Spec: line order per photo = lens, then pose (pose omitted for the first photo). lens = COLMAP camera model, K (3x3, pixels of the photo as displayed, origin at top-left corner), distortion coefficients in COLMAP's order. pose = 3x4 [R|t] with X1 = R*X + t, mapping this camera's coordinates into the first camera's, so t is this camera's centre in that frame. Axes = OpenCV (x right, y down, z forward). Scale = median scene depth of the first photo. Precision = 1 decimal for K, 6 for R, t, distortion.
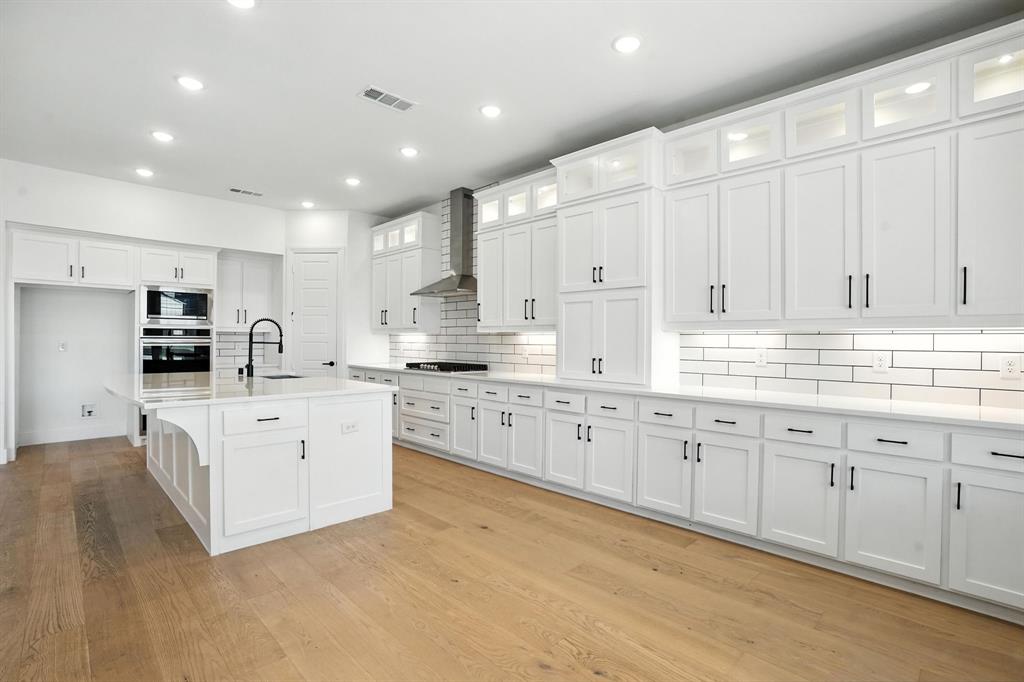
lens RADIAL K [[481.3, 0, 514.6], [0, 481.3, 340.8], [0, 0, 1]] dist [-0.046917, 0.012833]
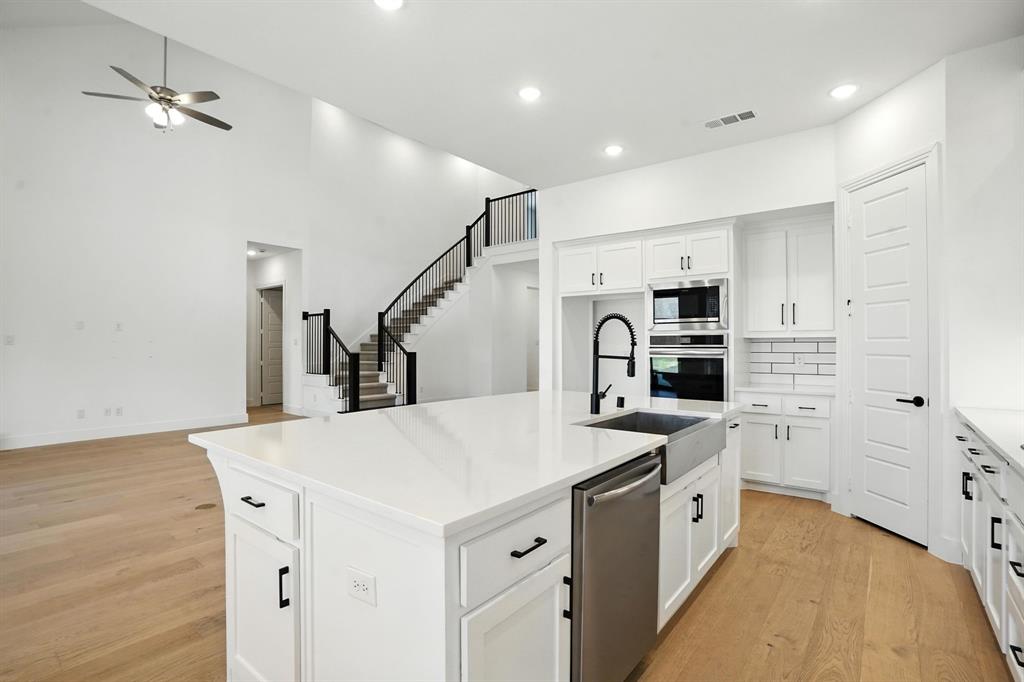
lens RADIAL K [[481.3, 0, 515.7], [0, 481.3, 338.1], [0, 0, 1]] dist [-0.046917, 0.012833]
pose [[0.124990, -0.020122, -0.991954, 0.039923], [-0.000222, 0.999794, -0.020309, -0.007581], [0.992158, 0.002758, 0.124959, 0.904691]]
